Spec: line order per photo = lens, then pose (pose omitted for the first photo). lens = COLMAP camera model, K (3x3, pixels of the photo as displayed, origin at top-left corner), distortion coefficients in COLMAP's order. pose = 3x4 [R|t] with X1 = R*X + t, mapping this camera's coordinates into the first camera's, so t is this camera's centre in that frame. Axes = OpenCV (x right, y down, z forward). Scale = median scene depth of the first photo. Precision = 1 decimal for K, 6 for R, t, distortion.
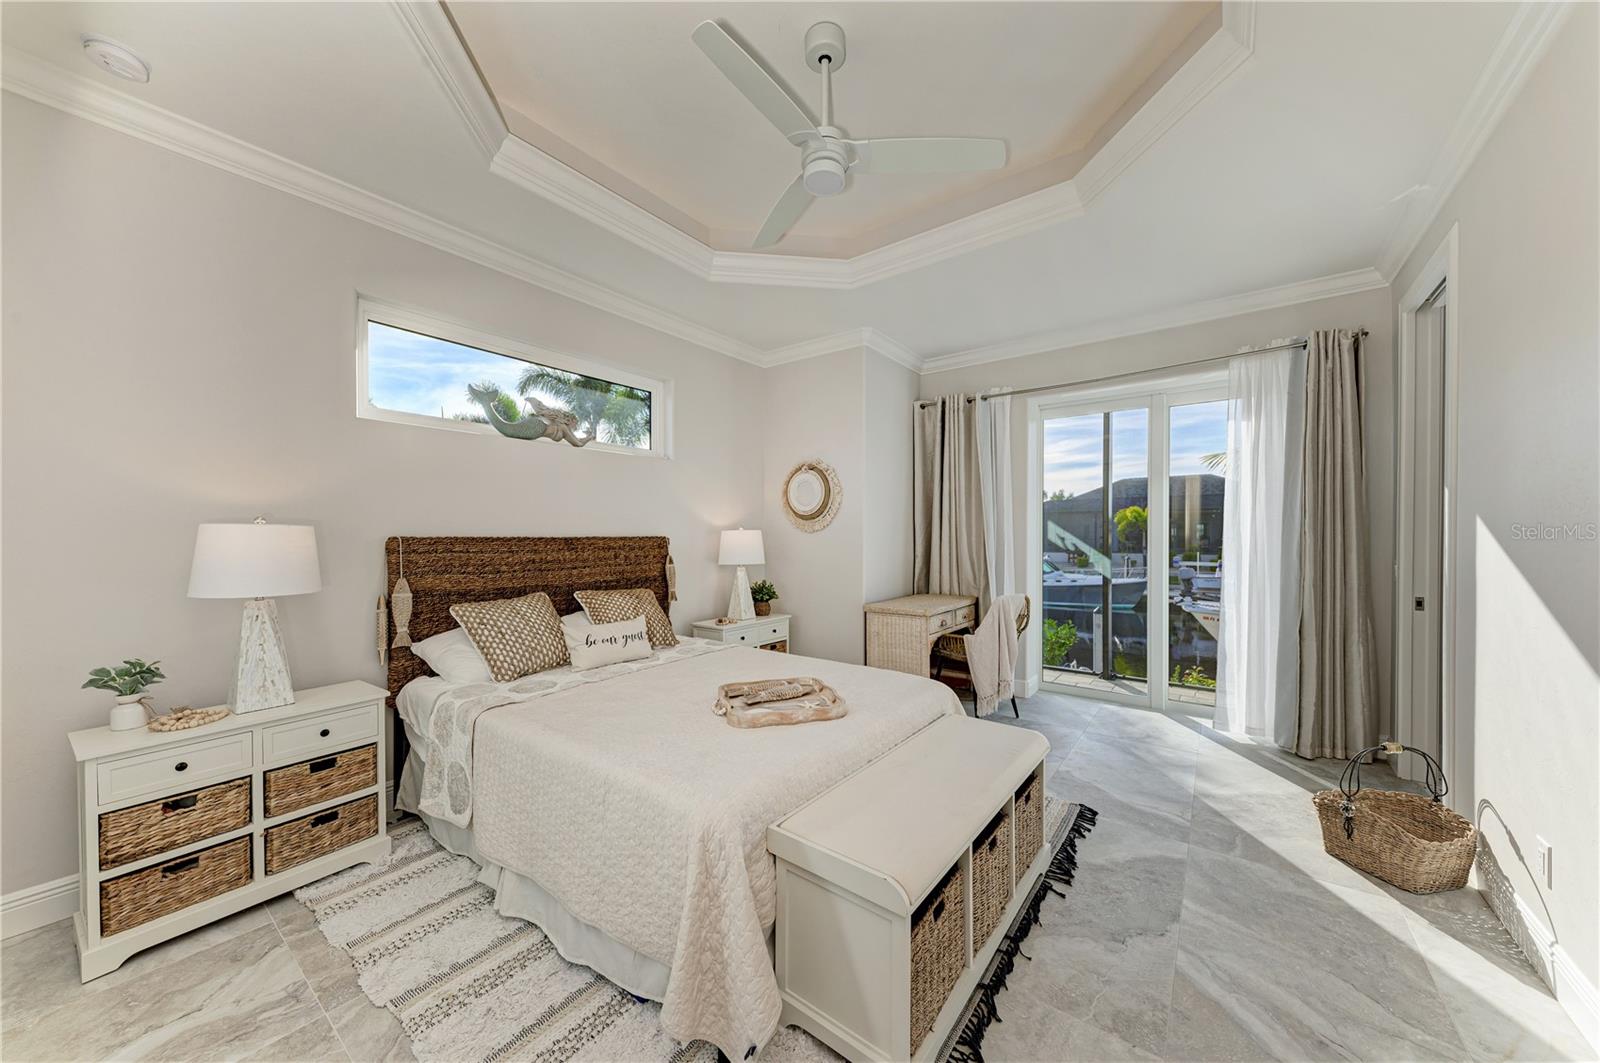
lens RADIAL K [[554.7, 0, 802.0], [0, 554.7, 523.3], [0, 0, 1]] dist [0.015549, -0.003998]
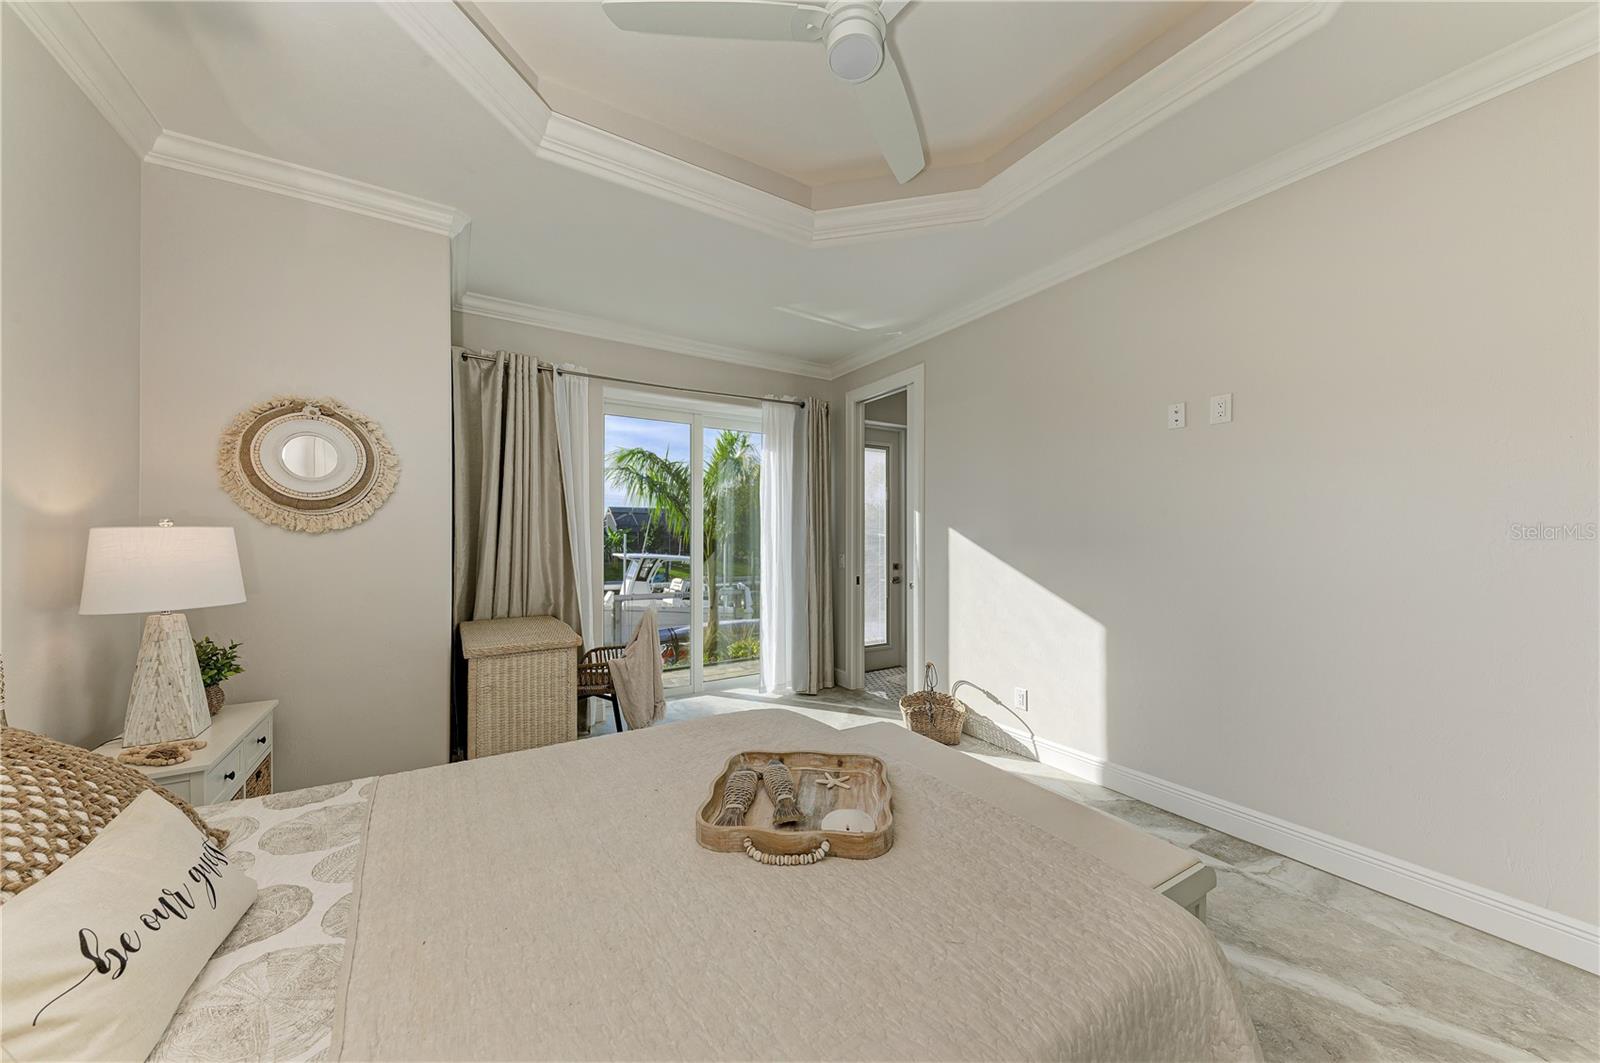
lens RADIAL K [[554.7, 0, 795.8], [0, 554.7, 532.7], [0, 0, 1]] dist [0.015549, -0.003998]
pose [[0.364027, 0.010822, 0.931326, -0.333250], [-0.019583, 0.999800, -0.003963, 0.009241], [-0.931183, -0.016796, 0.364166, 0.402144]]
